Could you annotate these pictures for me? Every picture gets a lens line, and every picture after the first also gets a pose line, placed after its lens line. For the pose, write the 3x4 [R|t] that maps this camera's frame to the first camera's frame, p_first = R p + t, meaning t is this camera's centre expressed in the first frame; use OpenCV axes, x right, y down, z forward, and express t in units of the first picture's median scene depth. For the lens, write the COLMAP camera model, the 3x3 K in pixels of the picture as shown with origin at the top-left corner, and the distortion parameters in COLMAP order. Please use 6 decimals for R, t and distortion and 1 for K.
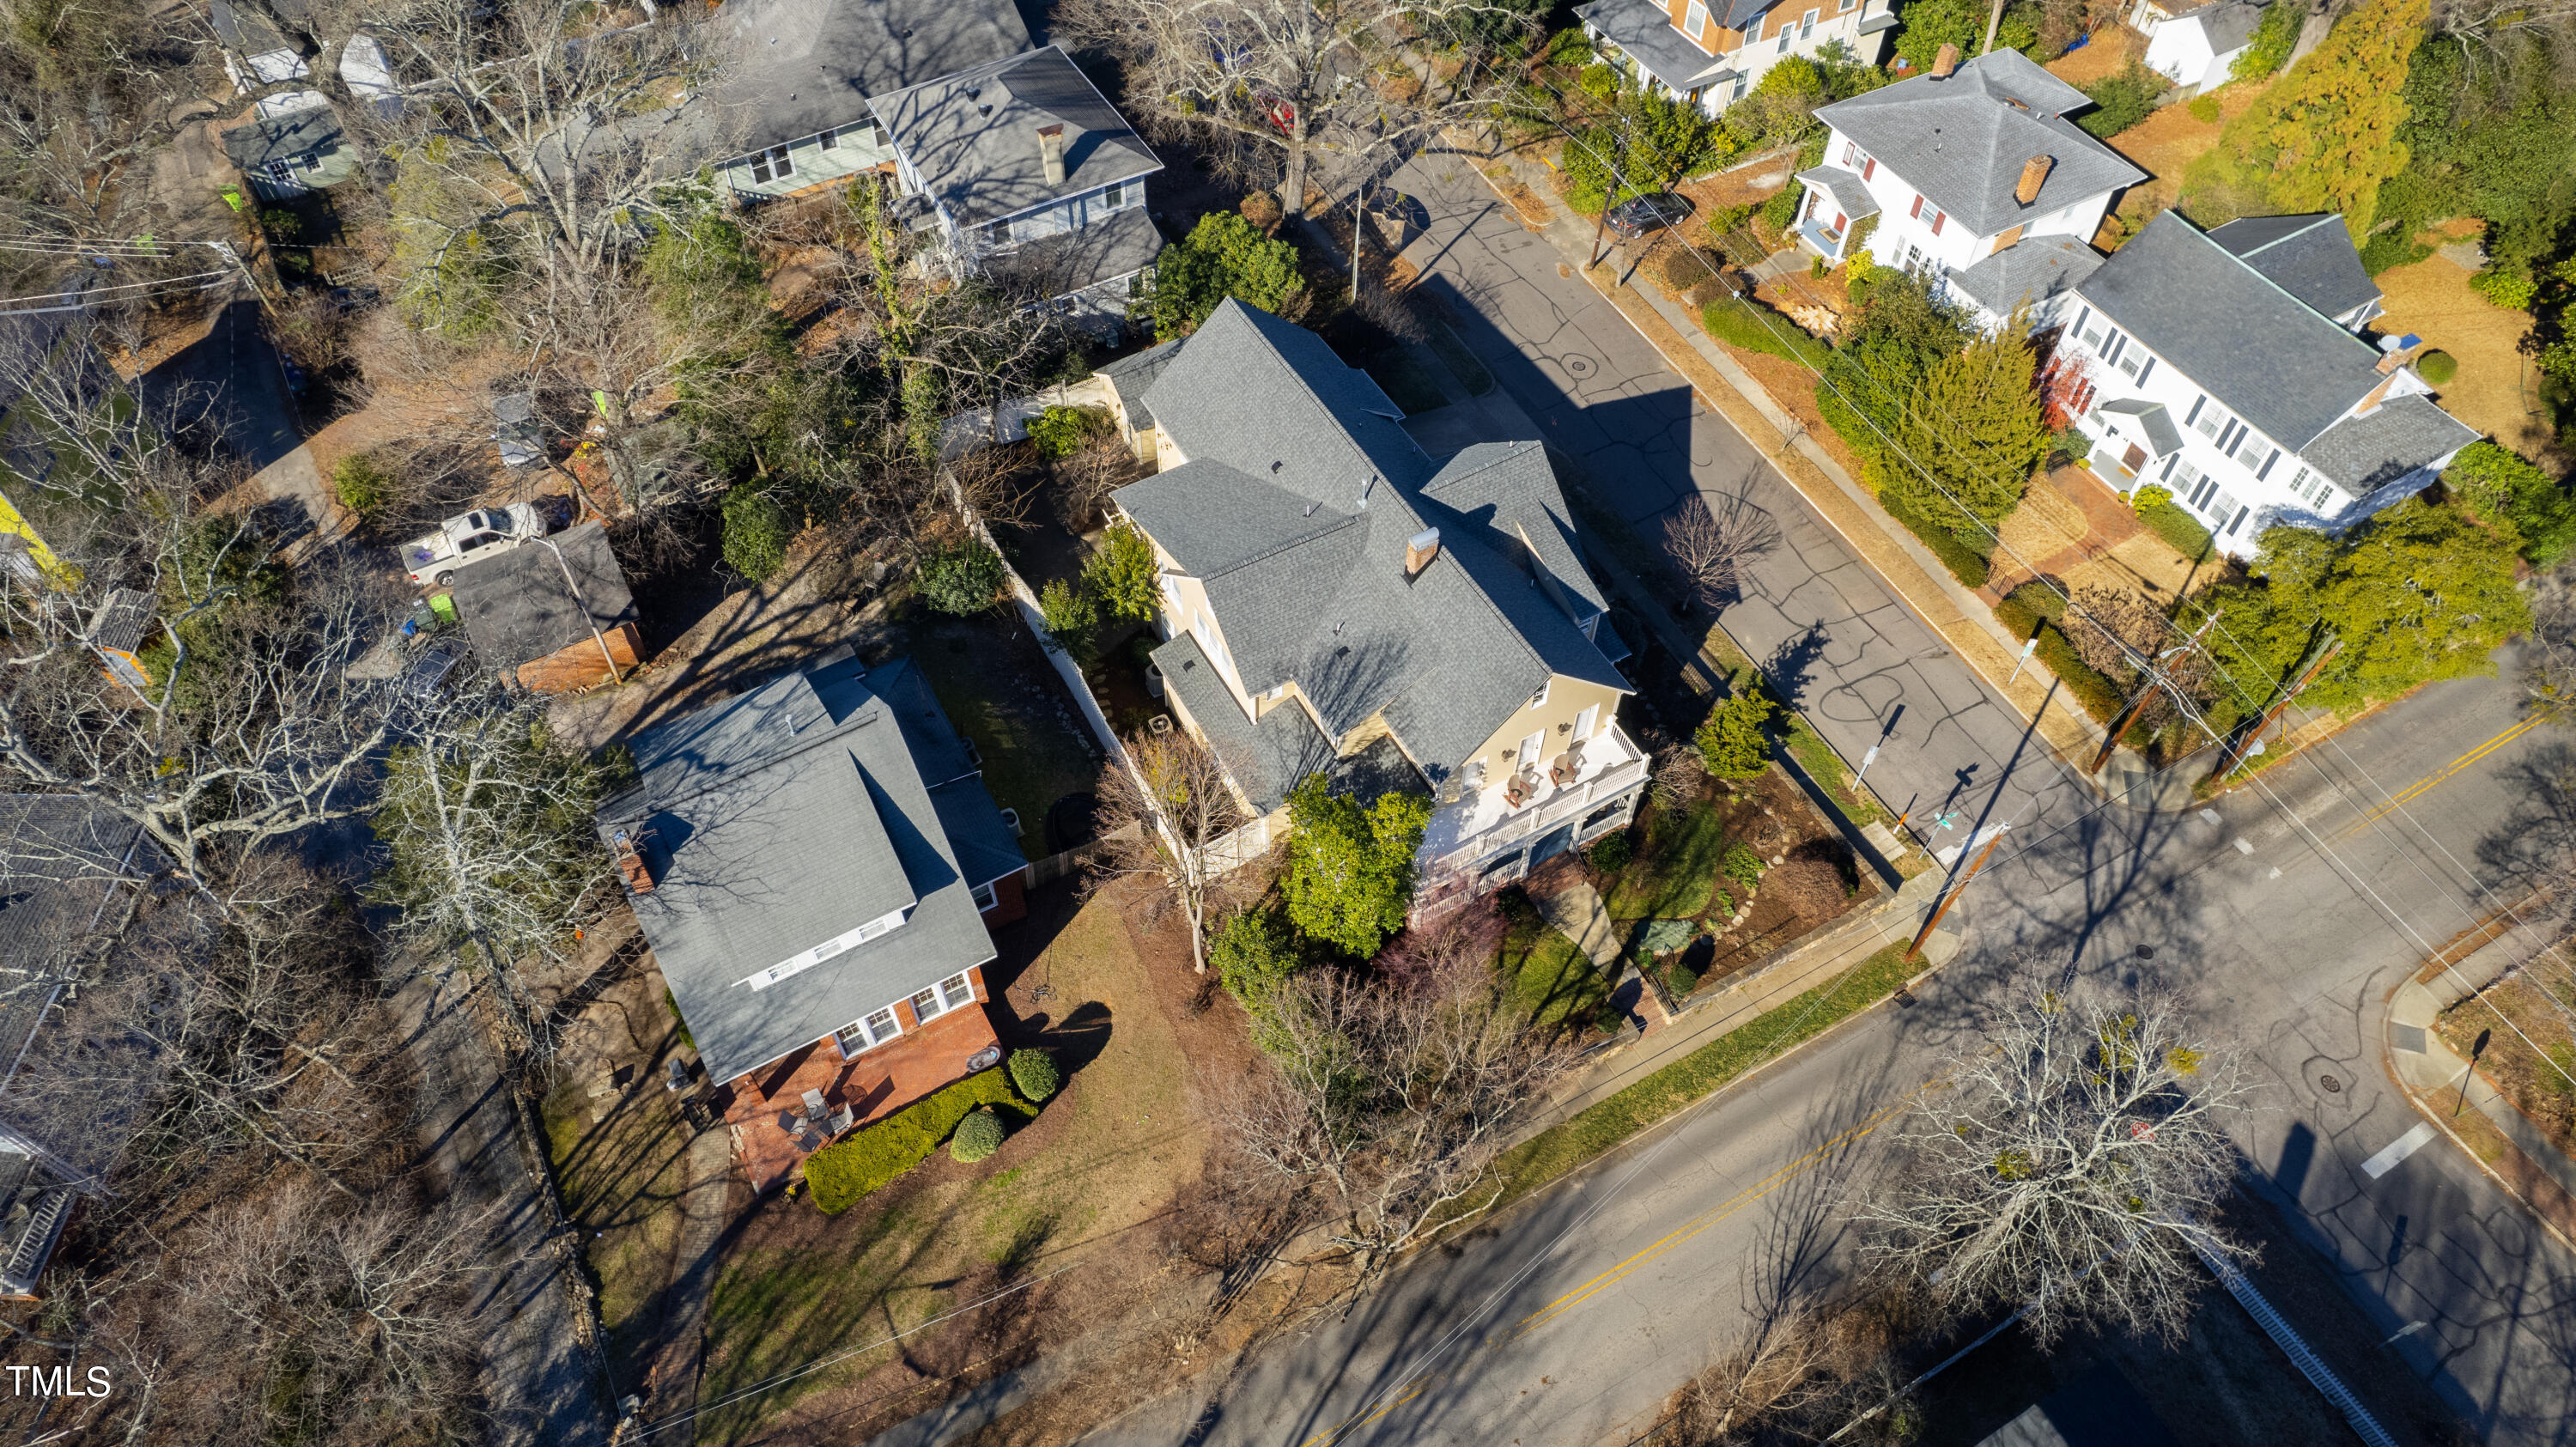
lens RADIAL K [[1669.1, 0, 1271.8], [0, 1669.1, 720.5], [0, 0, 1]] dist [-0.075539, 0.076592]
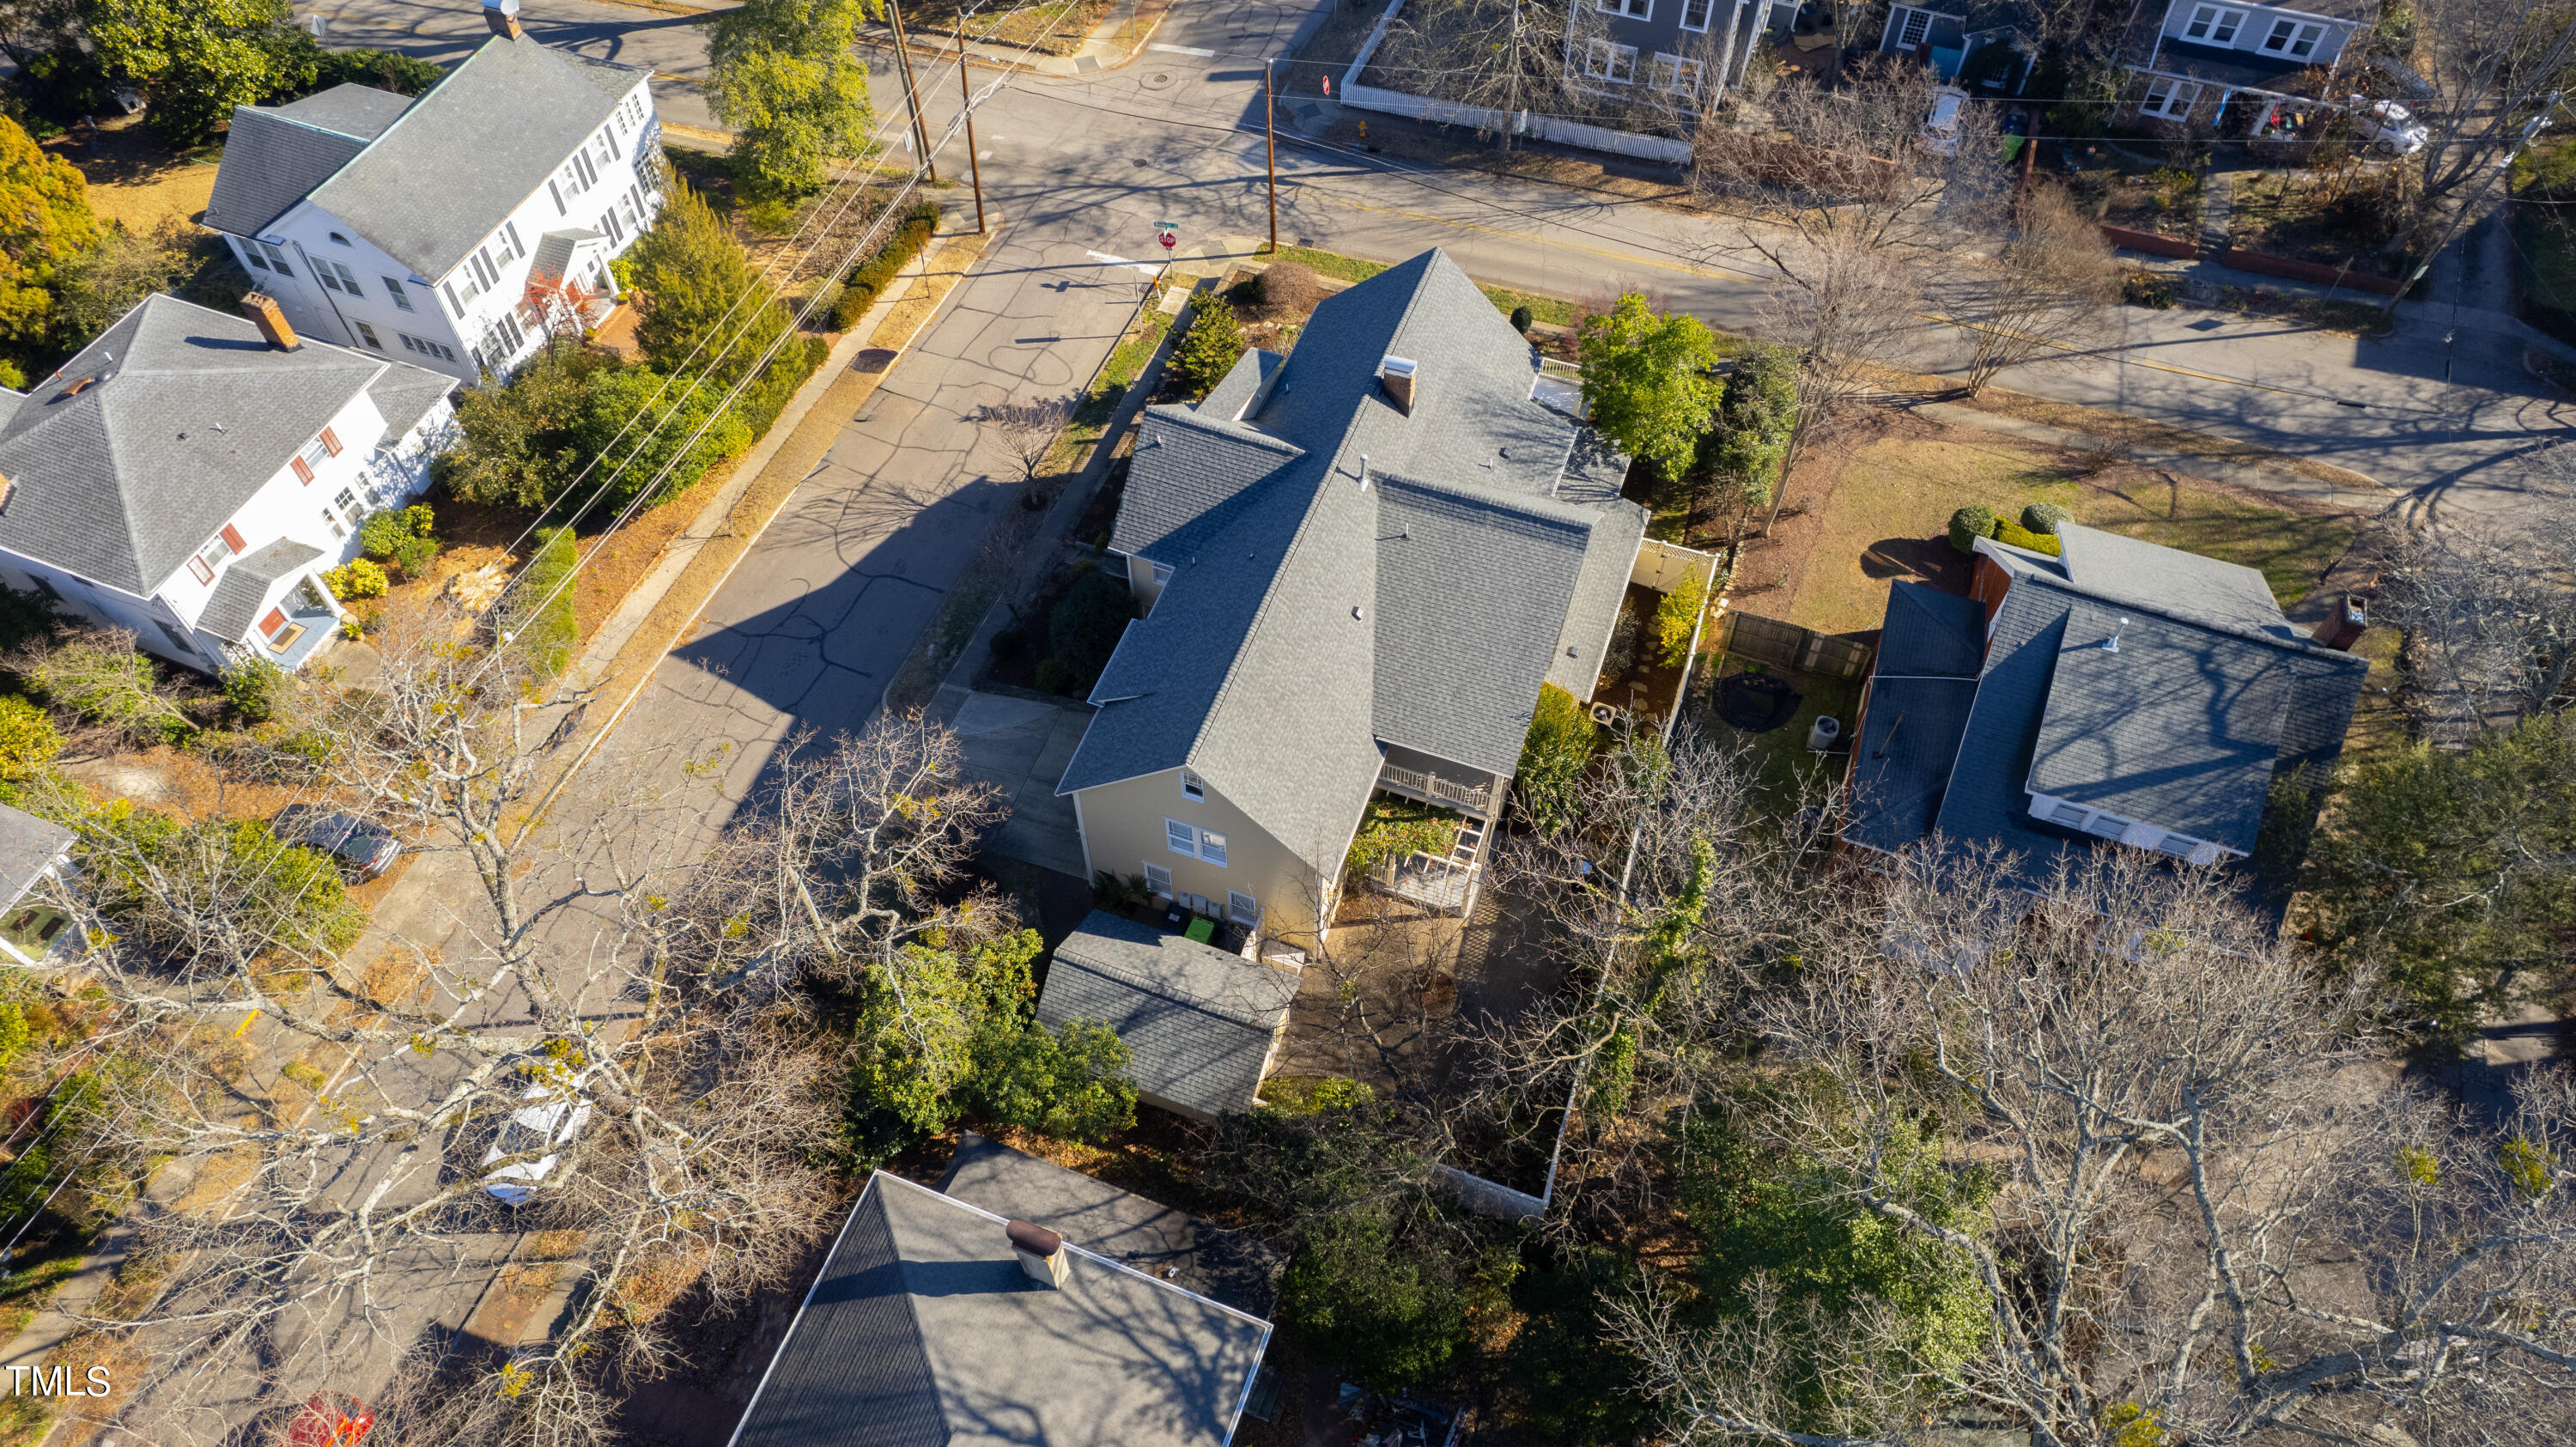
lens RADIAL K [[1669.1, 0, 1271.8], [0, 1669.1, 720.5], [0, 0, 1]] dist [-0.075539, 0.076592]
pose [[-0.645445, -0.619381, 0.446955, -0.321151], [0.605823, -0.058769, 0.793426, -0.733809], [-0.465165, 0.782888, 0.413167, 0.679320]]
